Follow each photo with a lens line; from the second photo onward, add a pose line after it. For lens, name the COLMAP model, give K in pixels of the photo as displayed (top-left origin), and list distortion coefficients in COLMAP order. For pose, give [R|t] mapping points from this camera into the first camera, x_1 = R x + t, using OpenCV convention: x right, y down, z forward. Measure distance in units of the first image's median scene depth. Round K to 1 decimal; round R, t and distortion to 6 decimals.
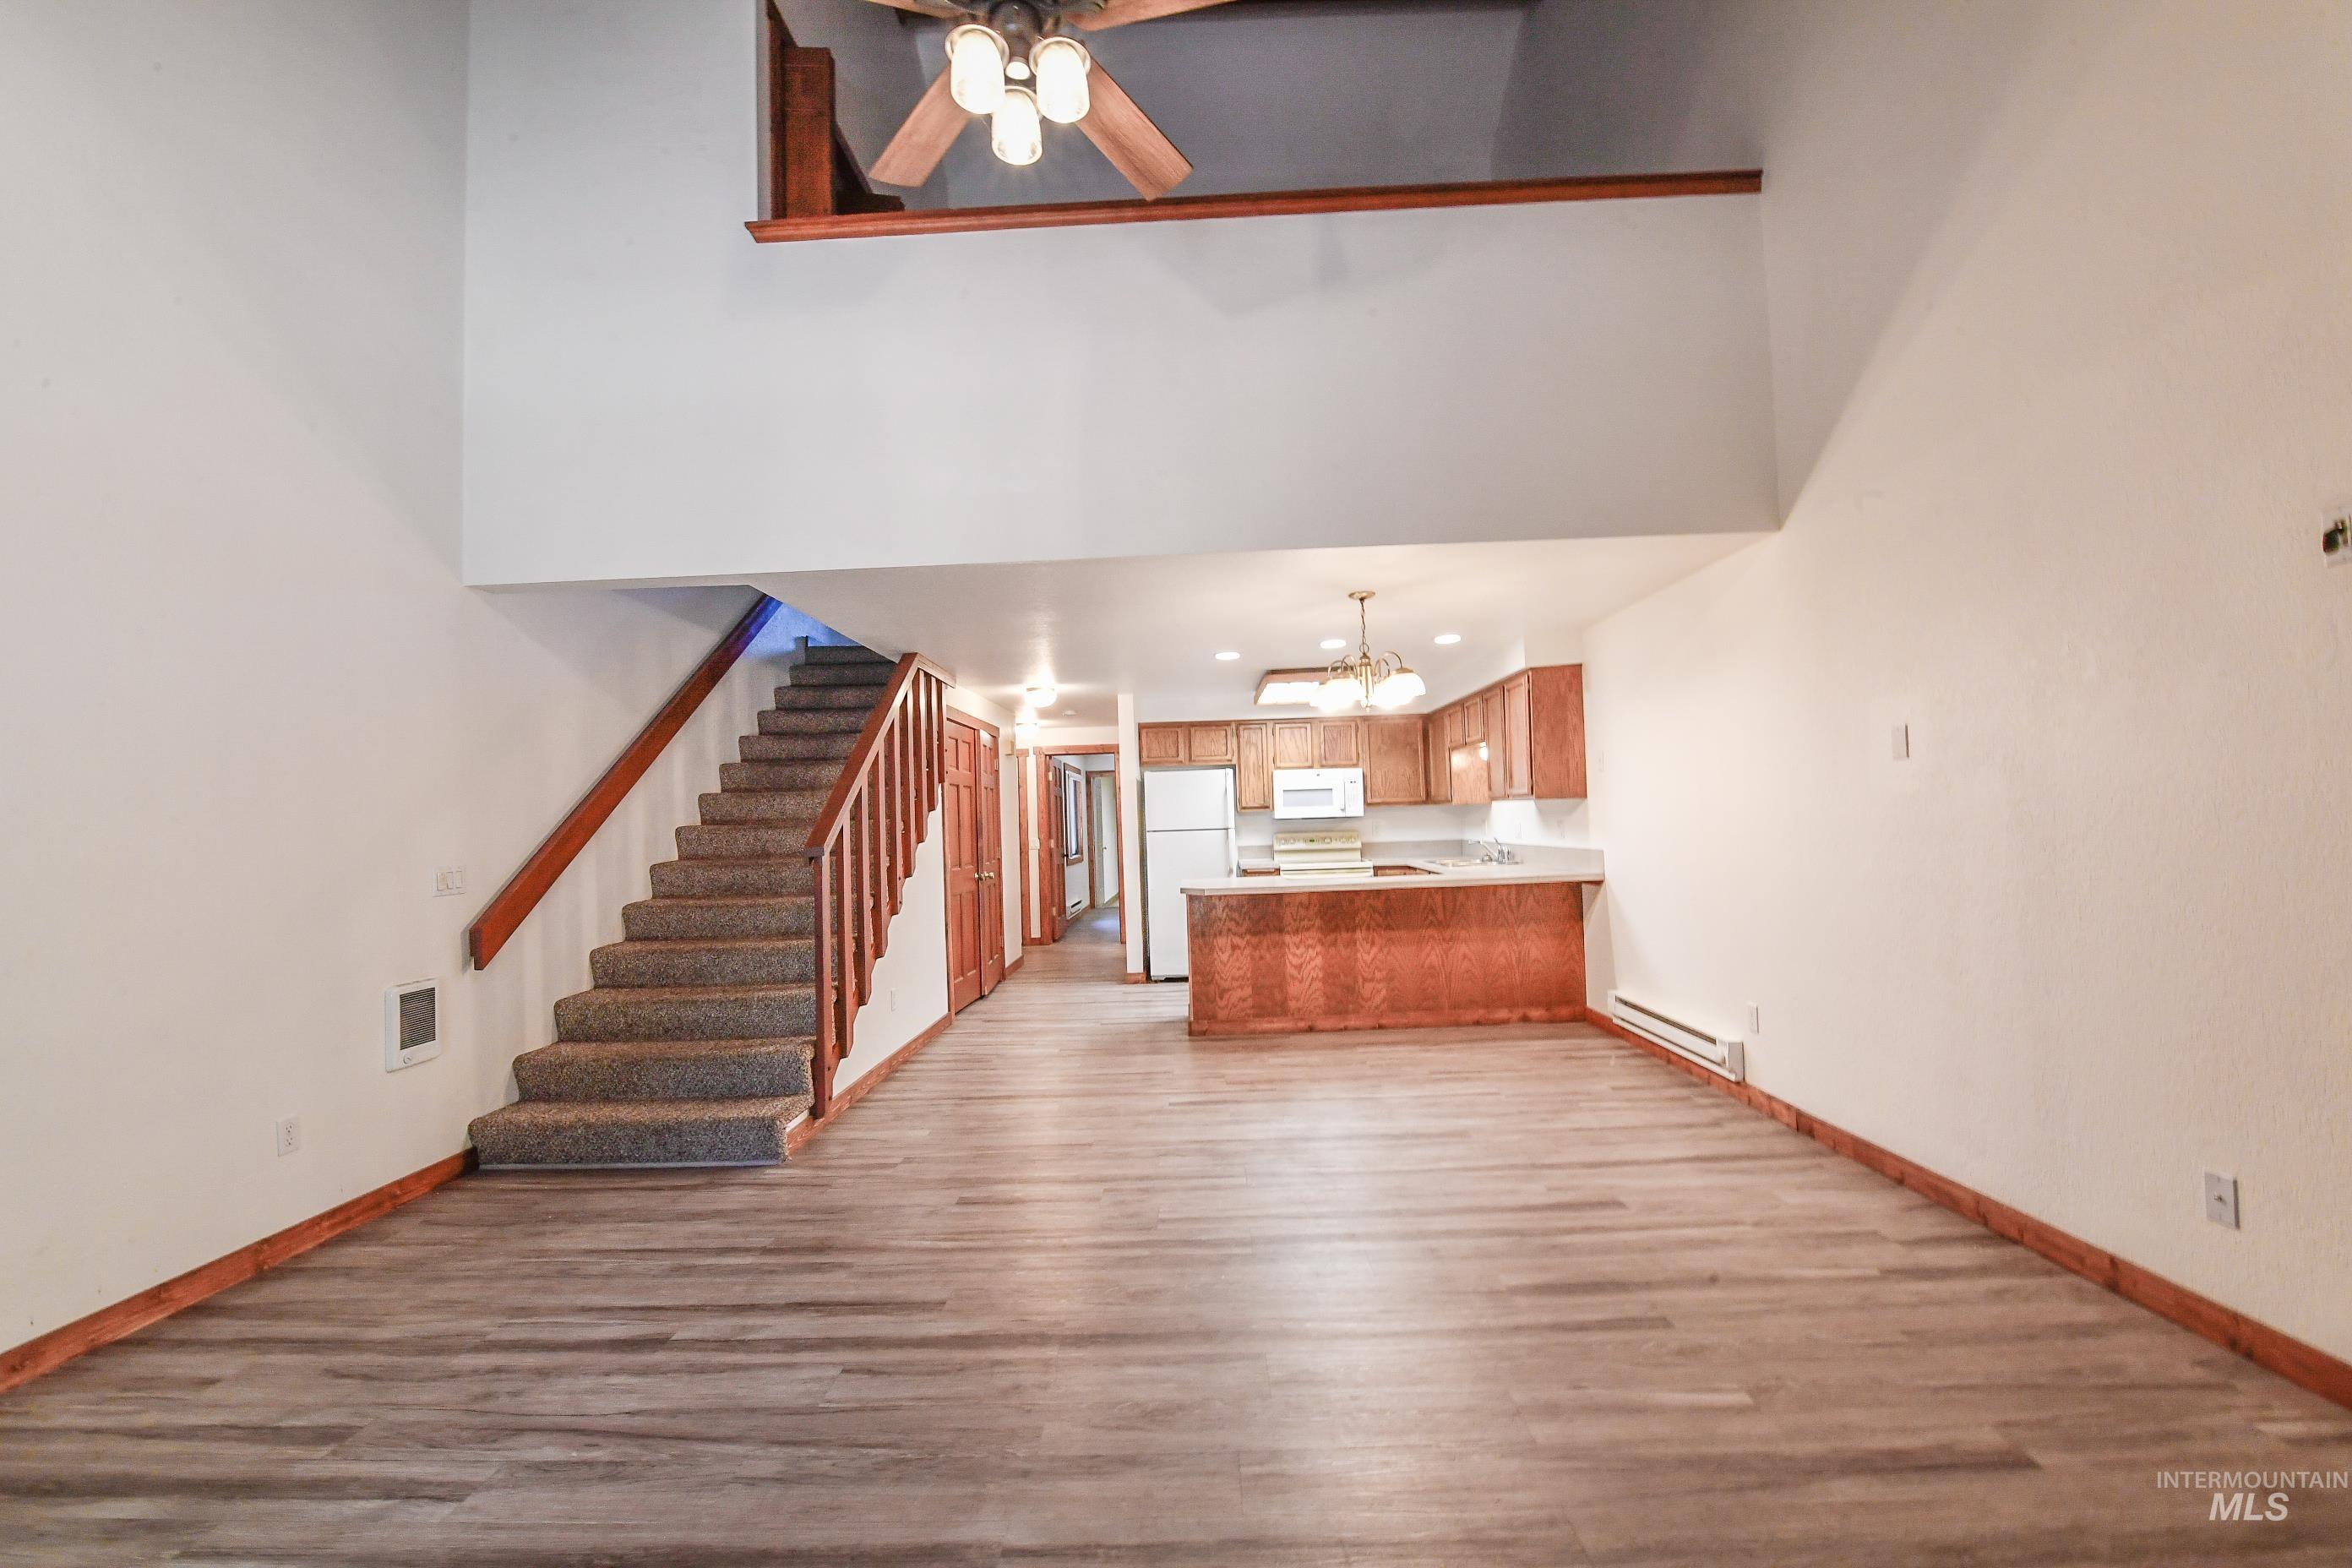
lens RADIAL K [[945.4, 0, 1177.0], [0, 945.4, 793.9], [0, 0, 1]] dist [-0.012862, -0.002590]
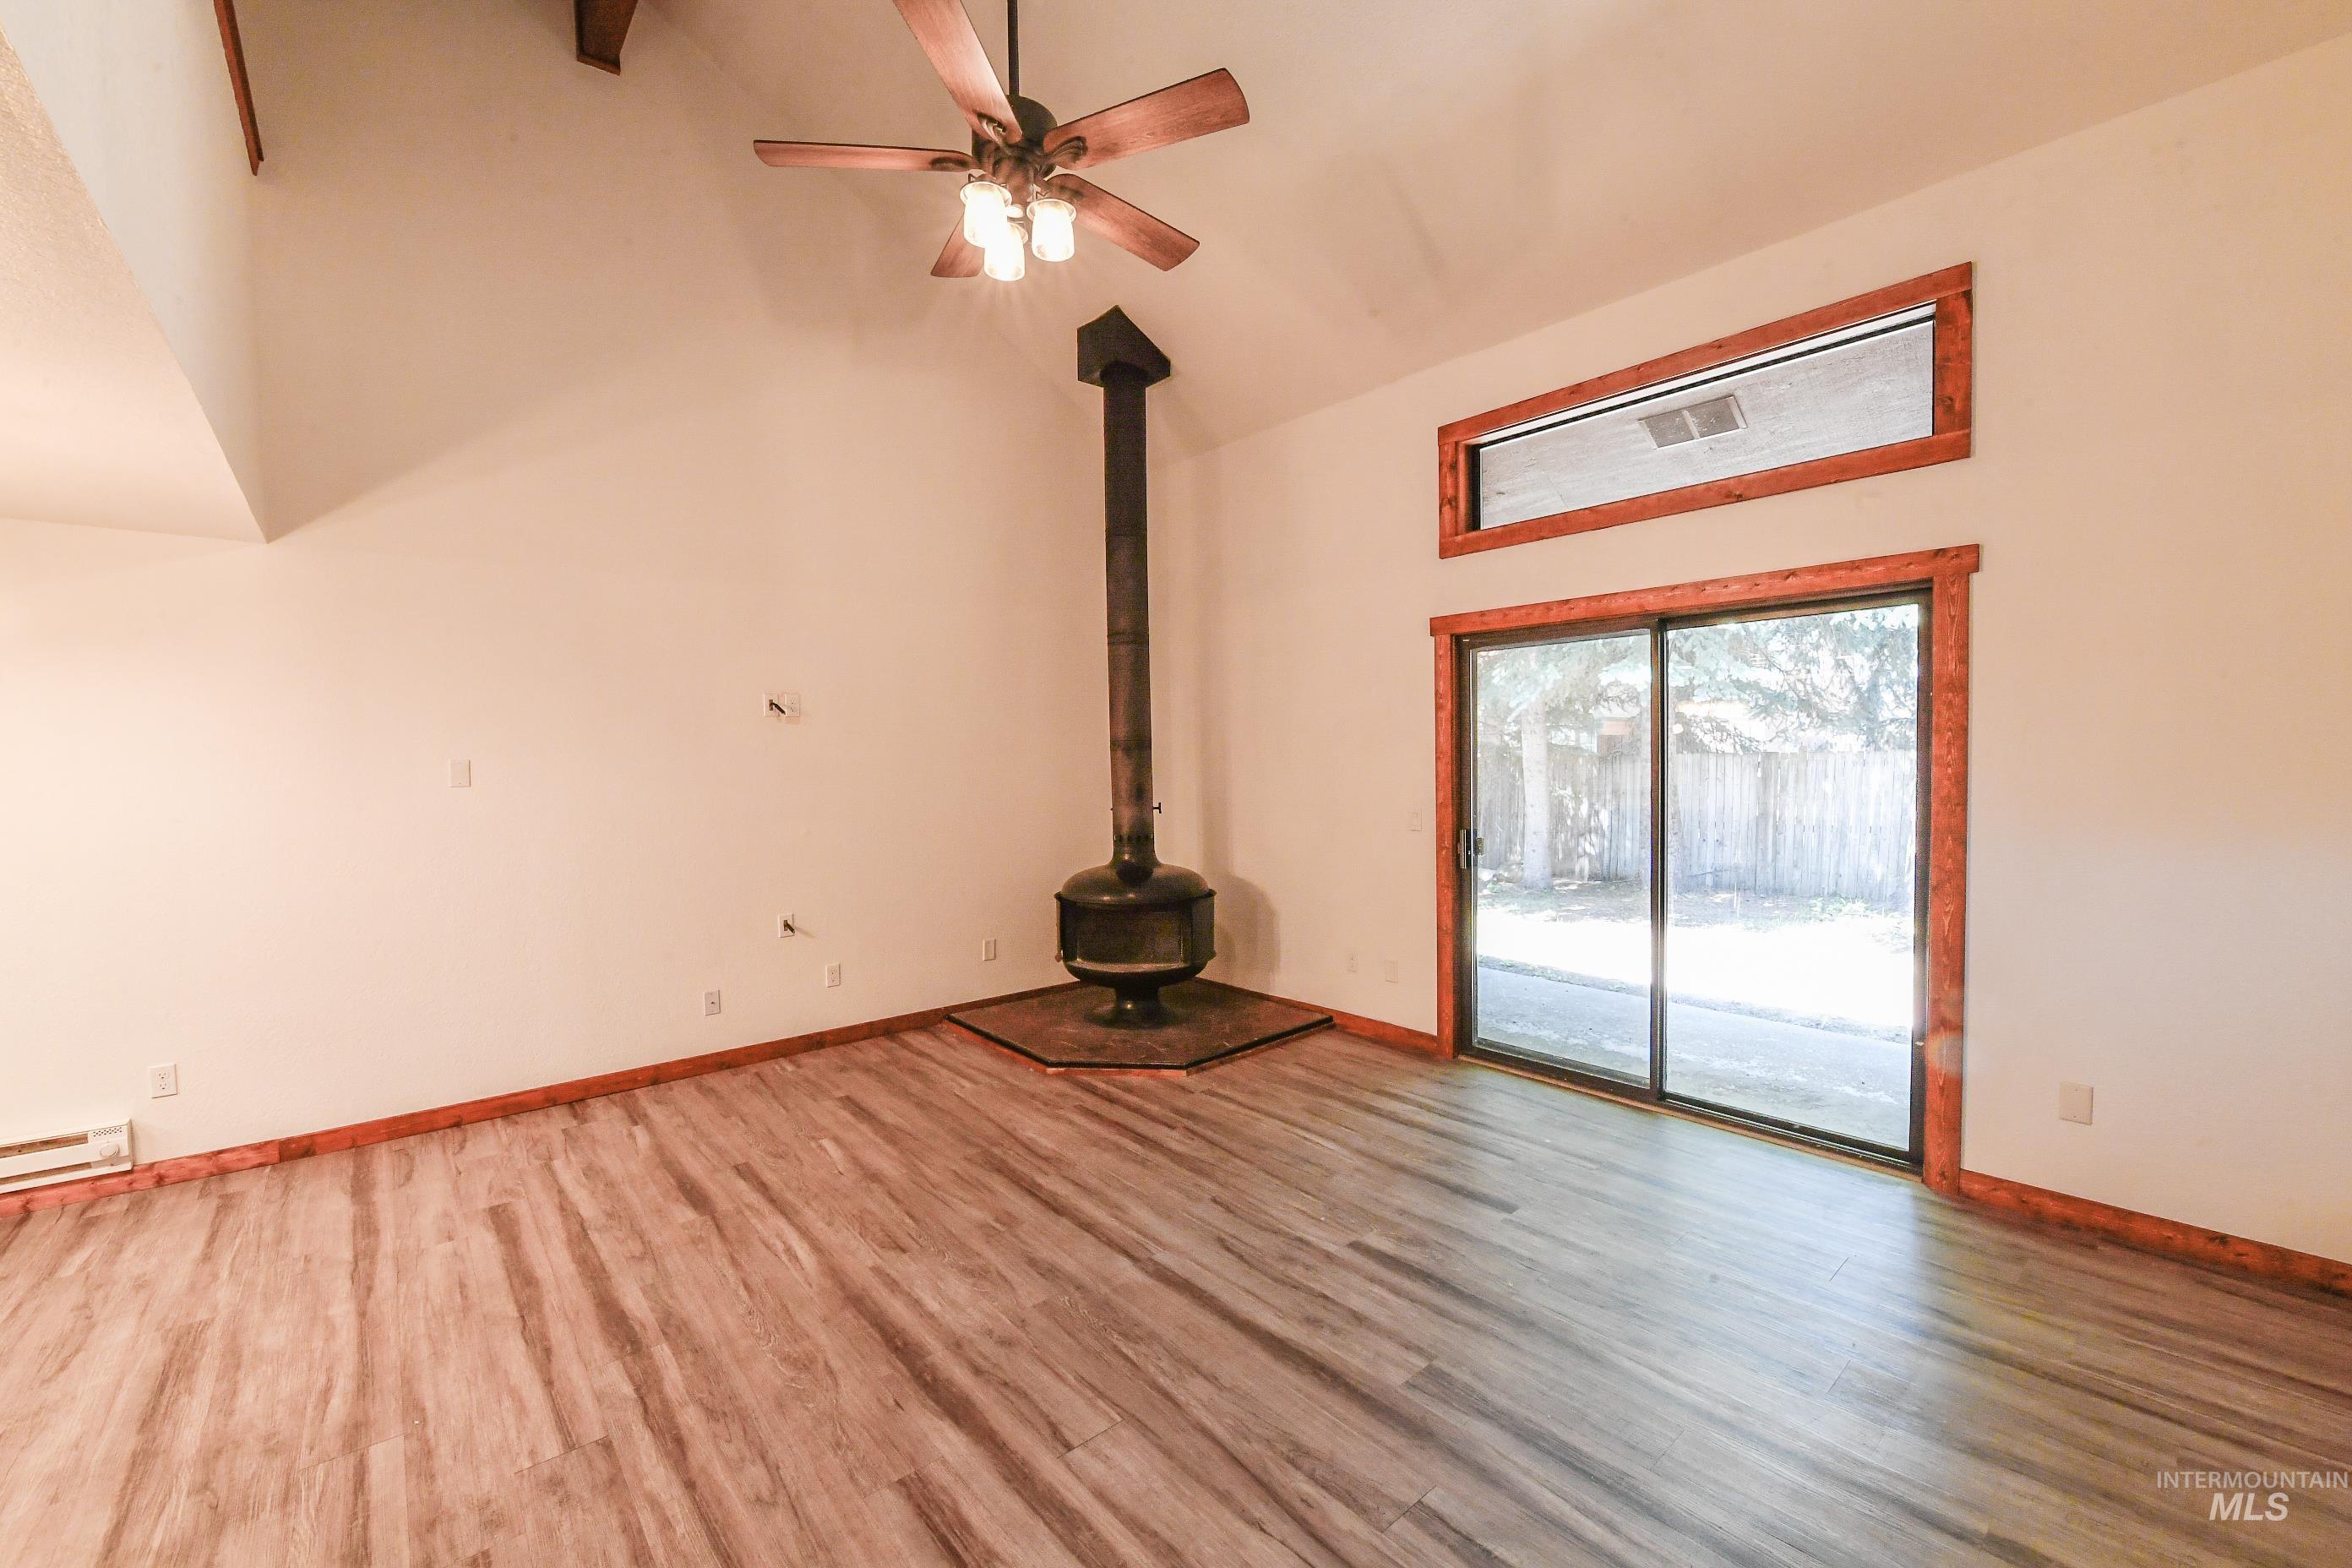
lens RADIAL K [[945.4, 0, 1177.9], [0, 945.4, 790.5], [0, 0, 1]] dist [-0.012862, -0.002590]
pose [[-0.662257, 0.014056, 0.749145, -0.644546], [0.011872, 0.999895, -0.008266, -0.008607], [-0.749183, 0.003420, -0.662354, 0.879412]]
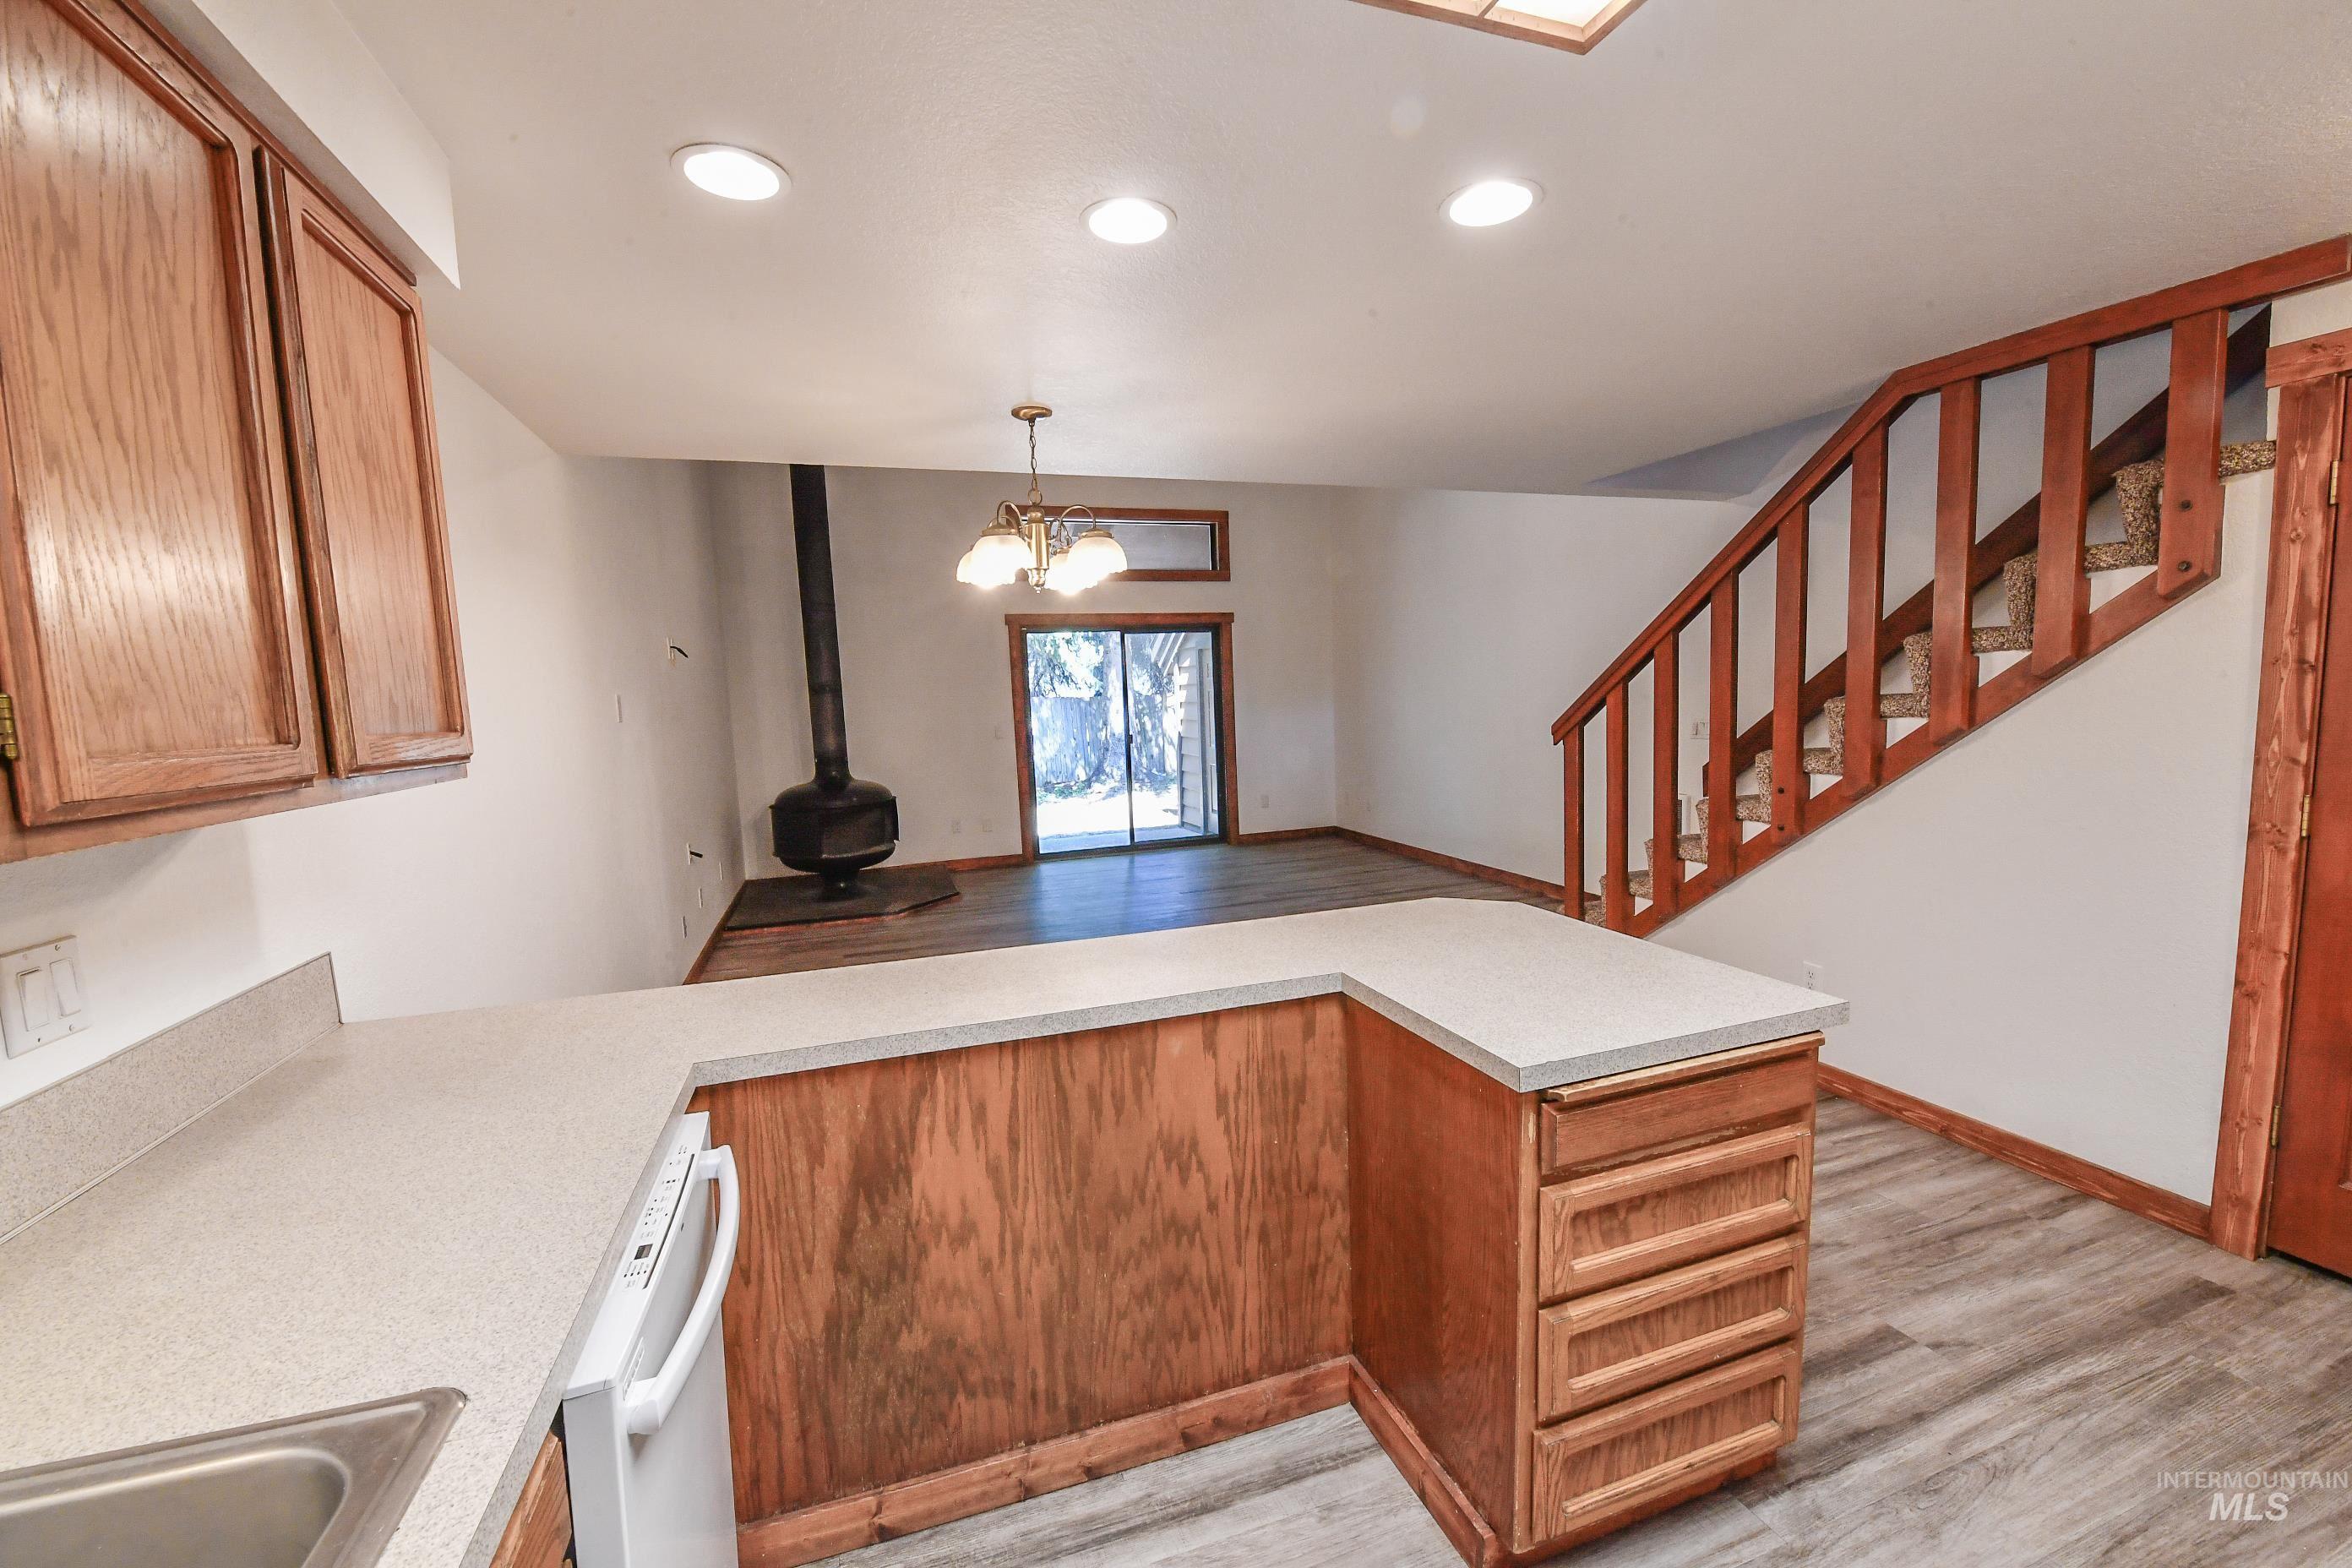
lens RADIAL K [[945.4, 0, 1176.1], [0, 945.4, 792.2], [0, 0, 1]] dist [-0.012862, -0.002590]
pose [[-0.937270, 0.101004, -0.333651, 0.418344], [0.074346, 0.993002, 0.091758, -0.010144], [0.340584, 0.061197, -0.938220, 1.939597]]
